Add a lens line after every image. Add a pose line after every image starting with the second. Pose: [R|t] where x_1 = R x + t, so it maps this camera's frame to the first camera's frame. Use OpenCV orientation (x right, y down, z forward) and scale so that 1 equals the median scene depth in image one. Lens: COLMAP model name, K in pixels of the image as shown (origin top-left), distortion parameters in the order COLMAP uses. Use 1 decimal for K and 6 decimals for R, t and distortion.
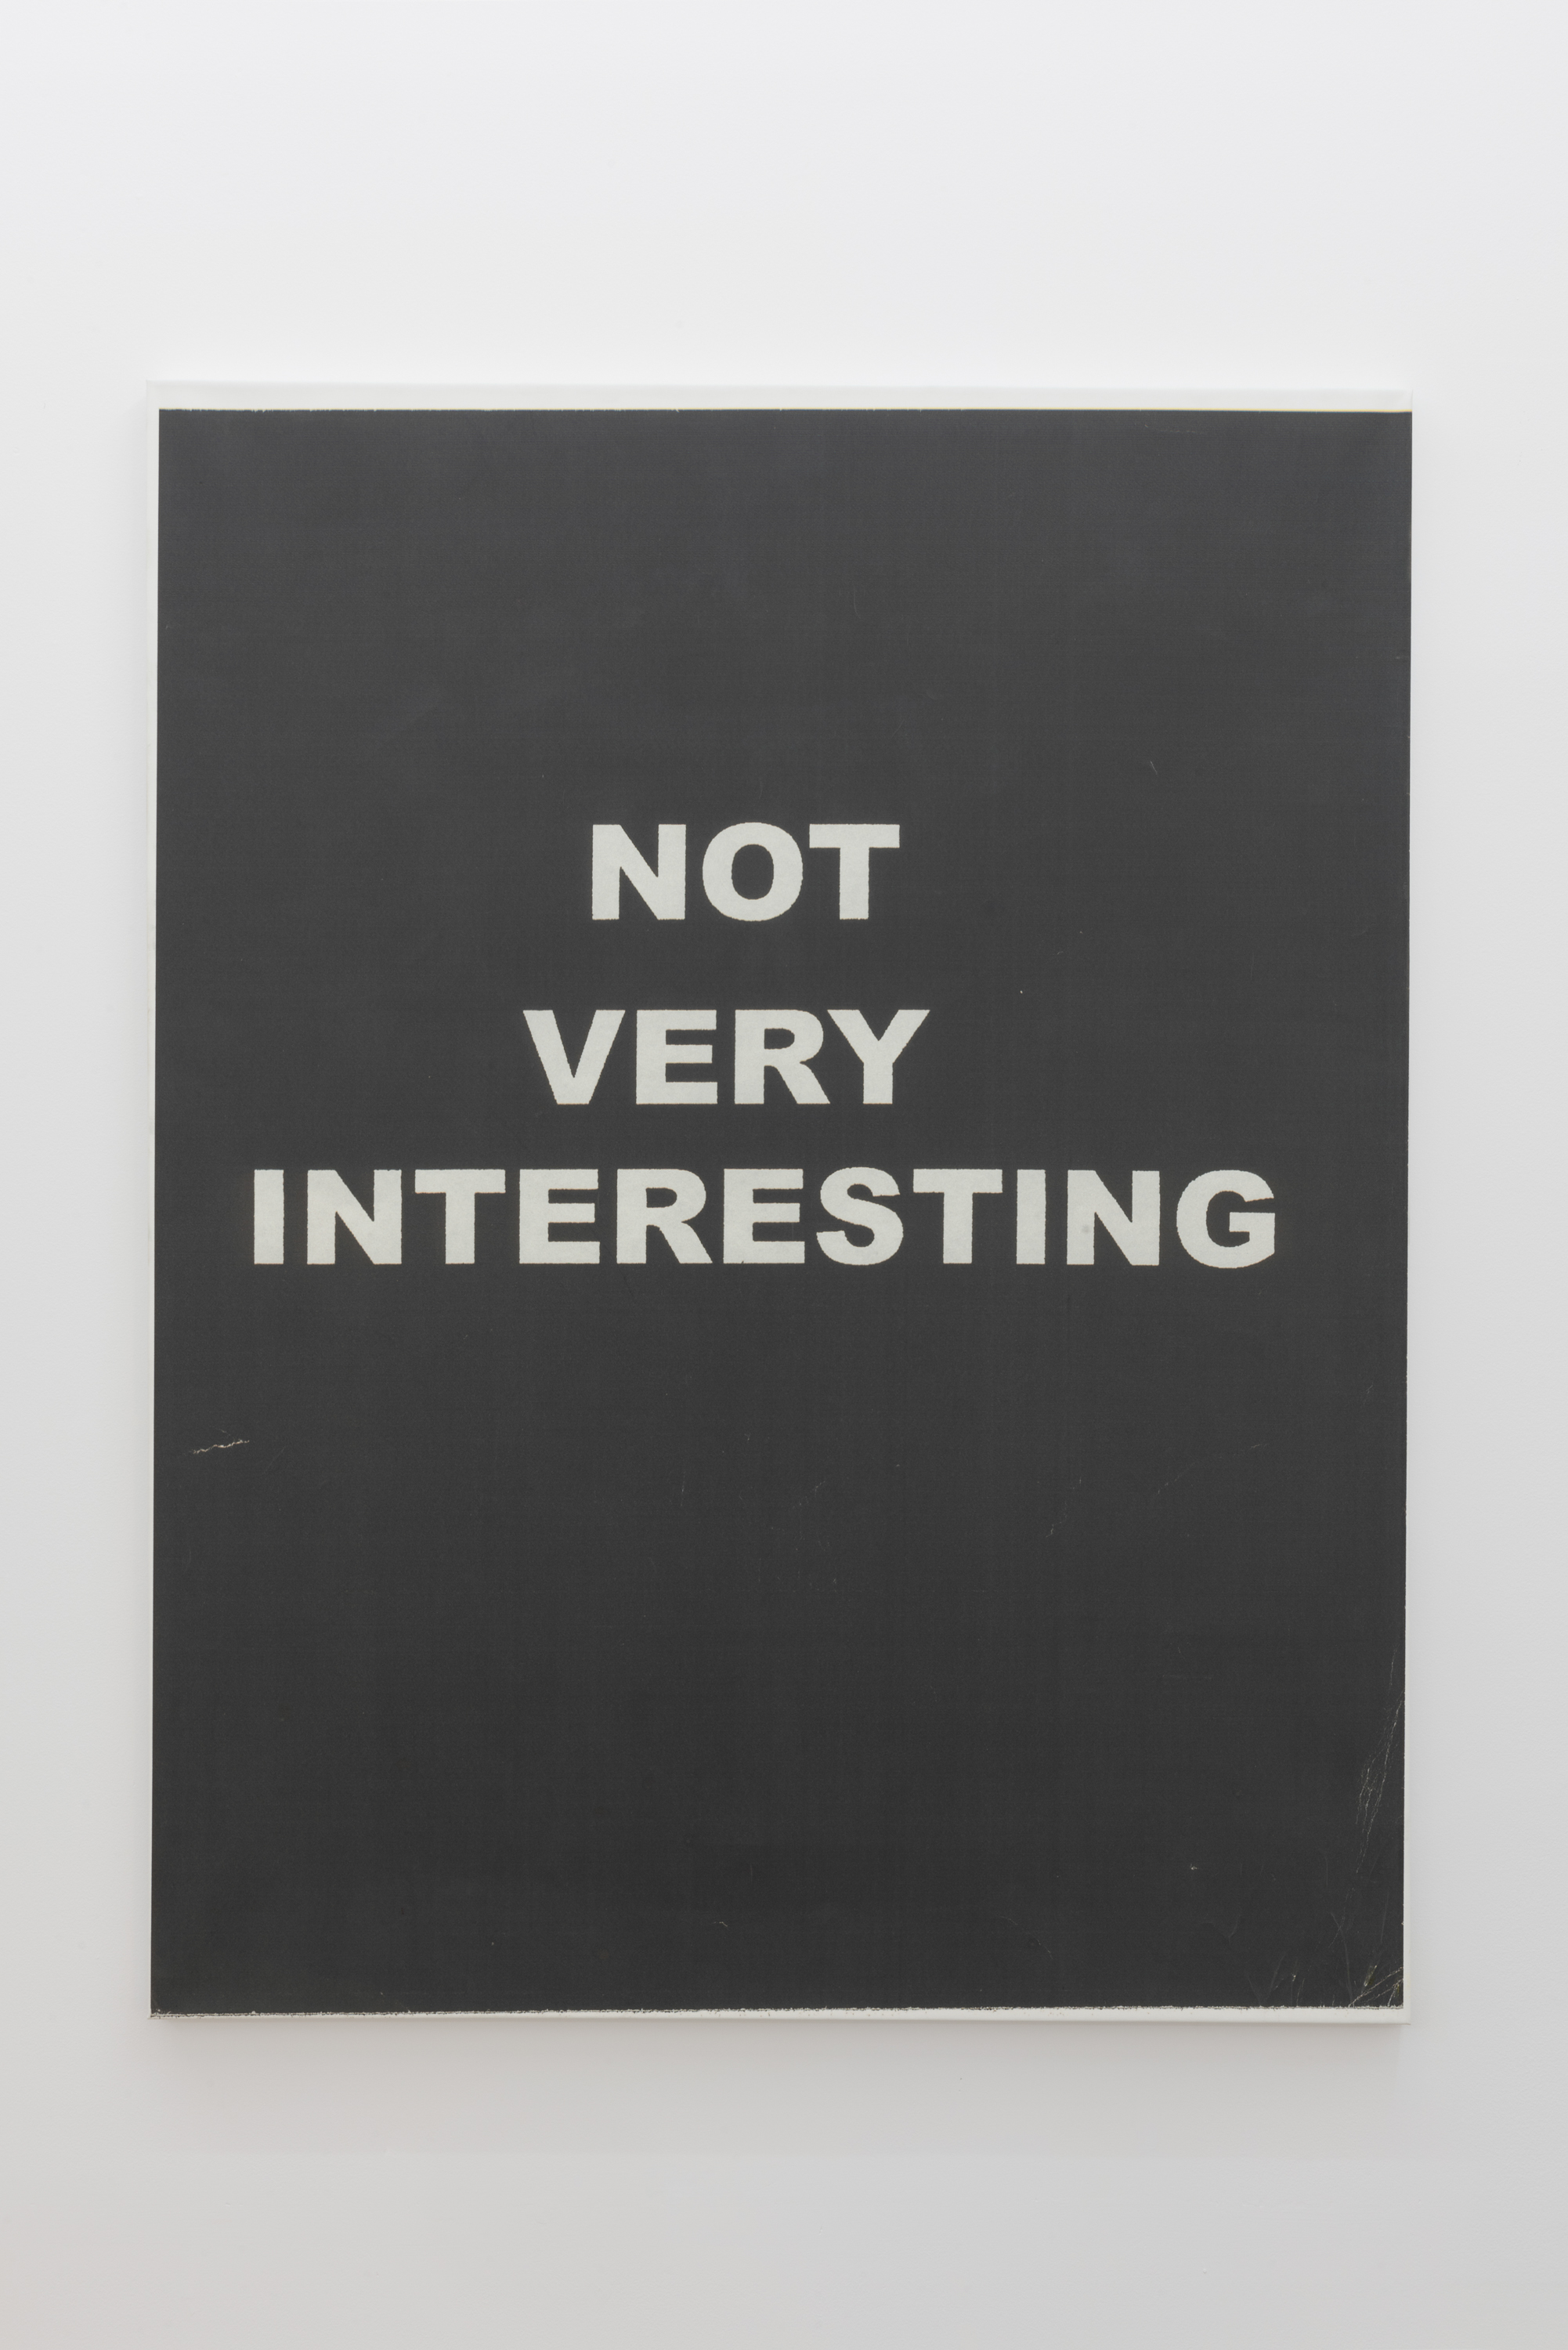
lens RADIAL K [[3387.4, 0, 783.2], [0, 3387.4, 1176.9], [0, 0, 1]] dist [-0.018463, 0.000000]
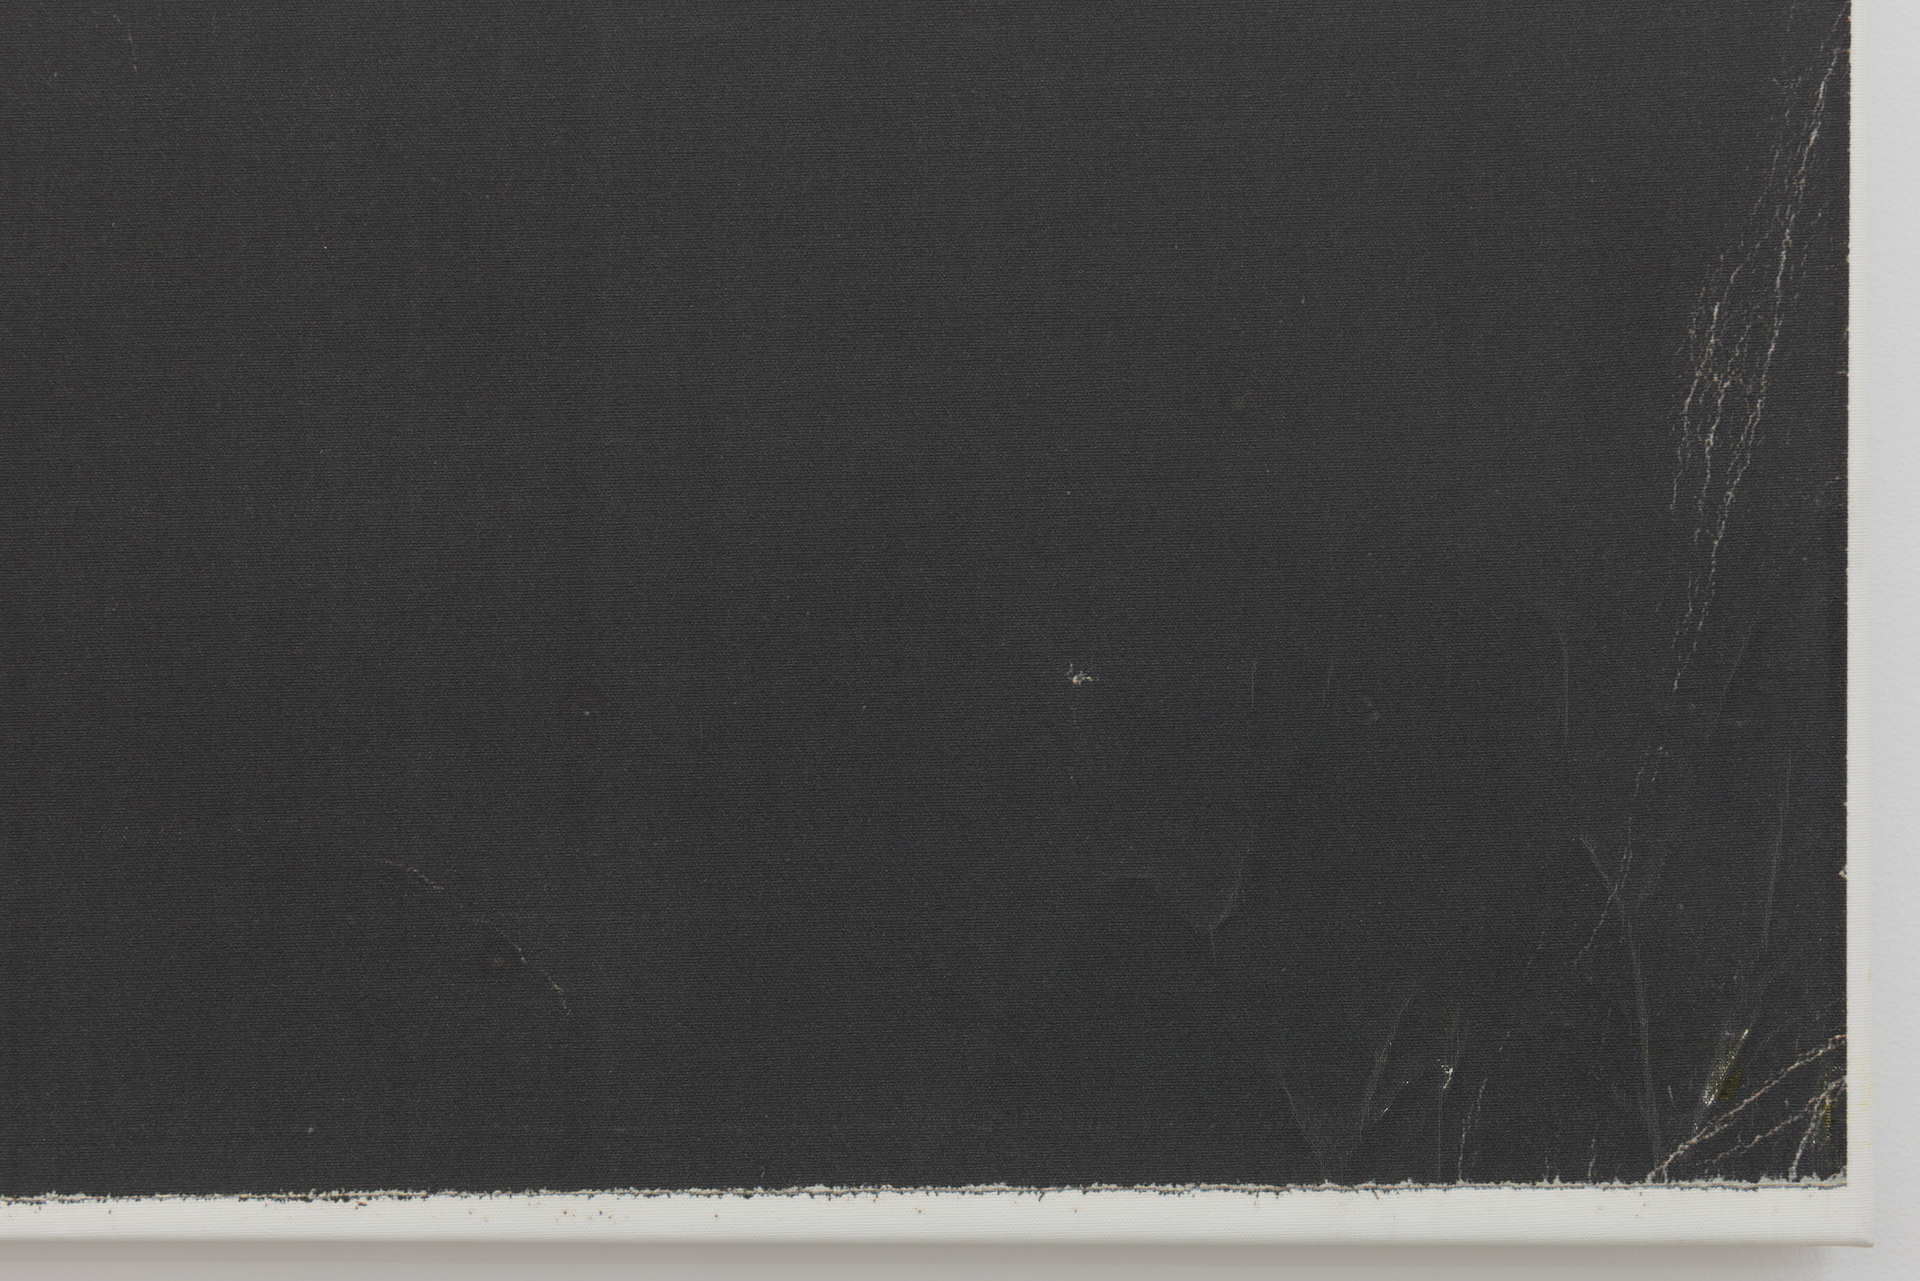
lens RADIAL K [[2613.3, 0, 960.8], [0, 2613.3, 640.3], [0, 0, 1]] dist [-0.015212, 0.000000]
pose [[0.999882, -0.002751, 0.015135, 0.108476], [0.002966, 0.999894, -0.014226, 0.204249], [-0.015095, 0.014270, 0.999784, 0.788626]]
